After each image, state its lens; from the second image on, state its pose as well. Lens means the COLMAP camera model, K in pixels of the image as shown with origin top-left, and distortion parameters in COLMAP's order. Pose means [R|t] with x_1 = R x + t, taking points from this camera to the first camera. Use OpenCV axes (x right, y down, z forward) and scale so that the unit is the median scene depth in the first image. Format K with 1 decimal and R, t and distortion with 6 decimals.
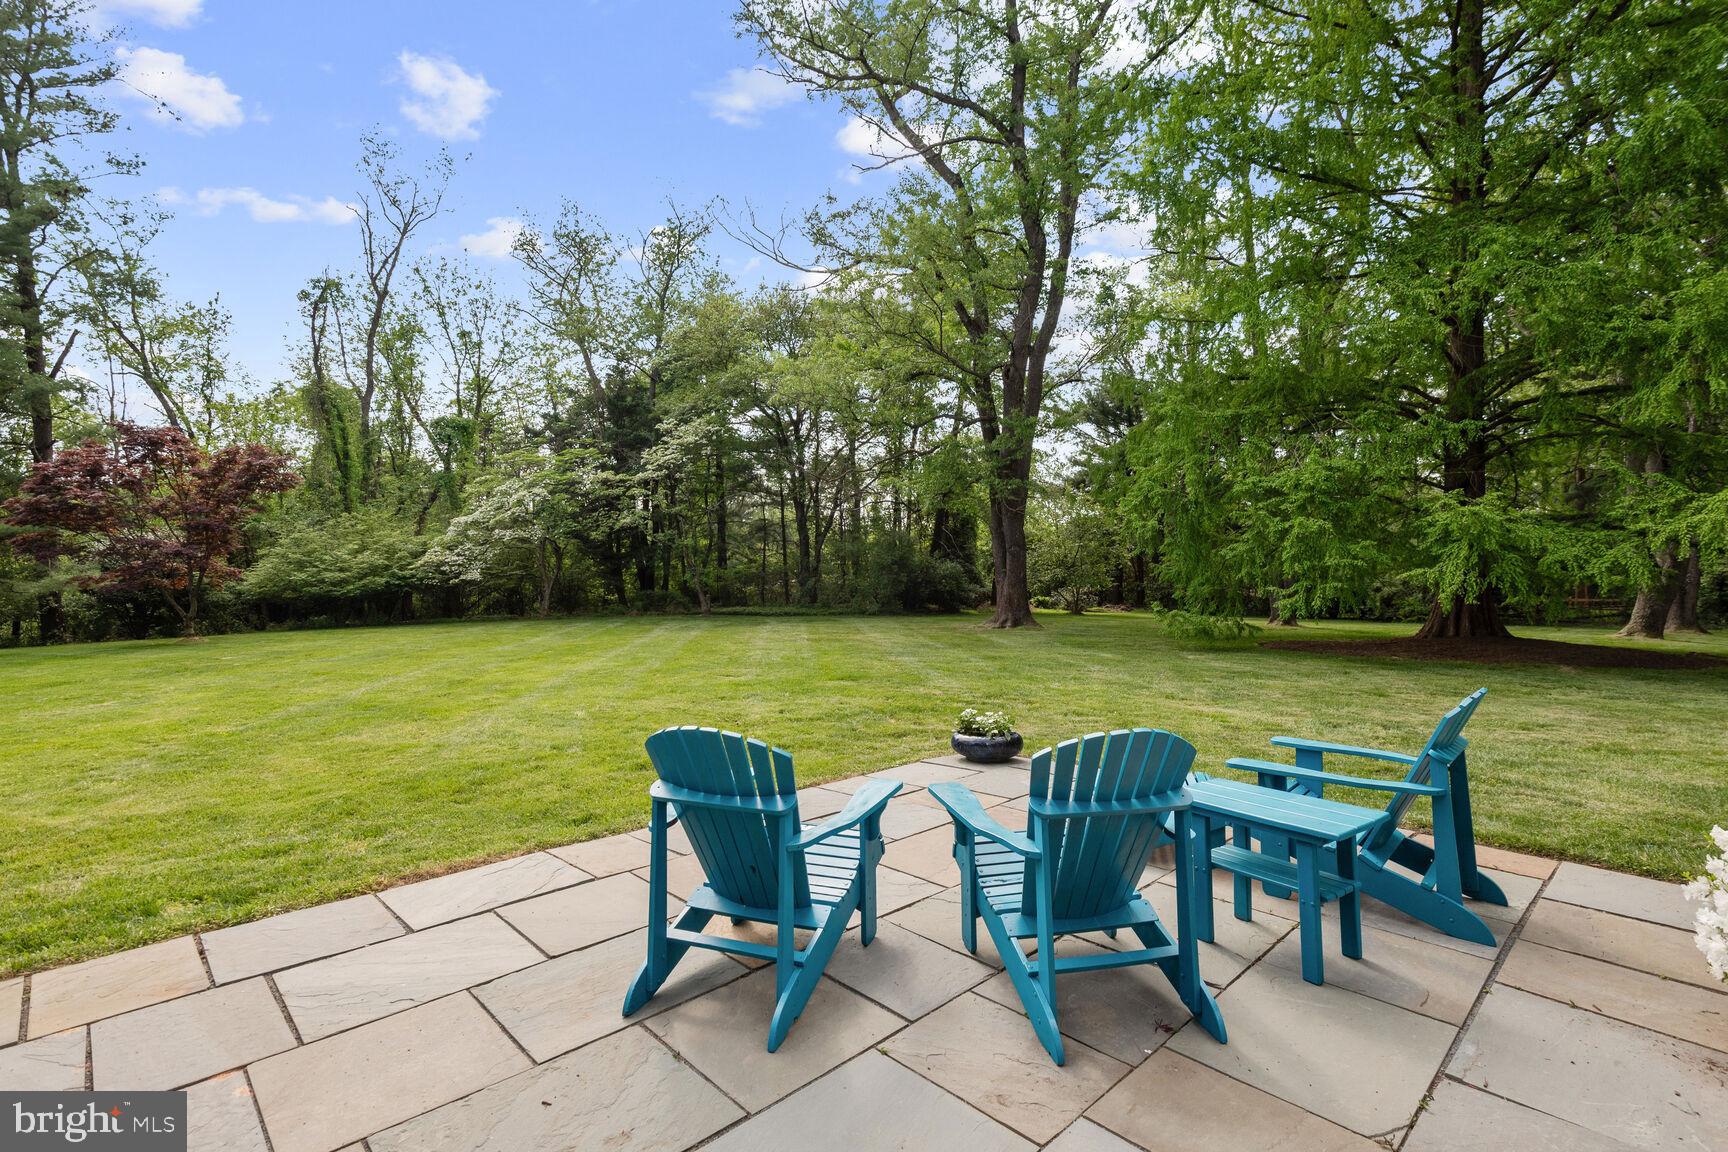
lens RADIAL K [[817.8, 0, 864.0], [0, 817.8, 576.0], [0, 0, 1]] dist [0.002539, 0.000228]
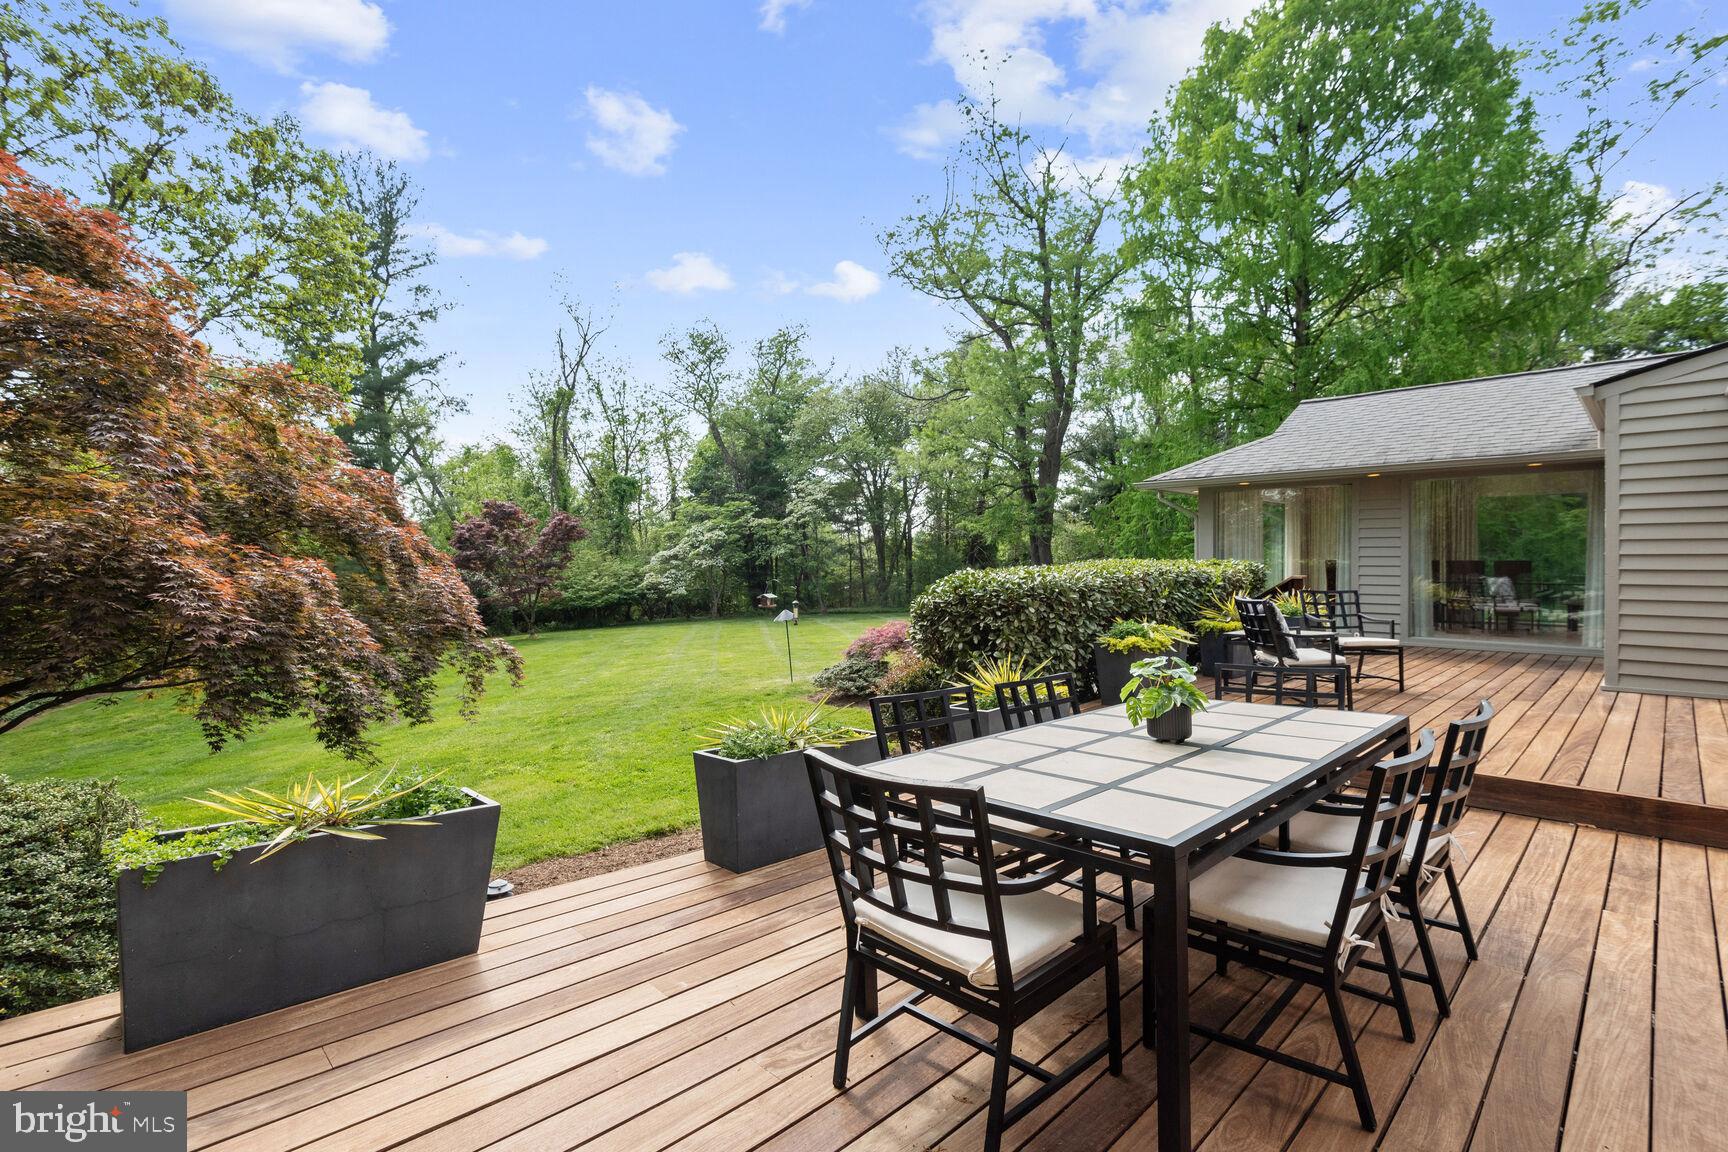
lens RADIAL K [[817.8, 0, 864.0], [0, 817.8, 576.0], [0, 0, 1]] dist [0.002539, 0.000228]
pose [[0.999472, -0.023472, 0.022469, -0.177541], [0.023442, 0.999724, 0.001622, -0.023059], [-0.022501, -0.001095, 0.999746, -0.496200]]
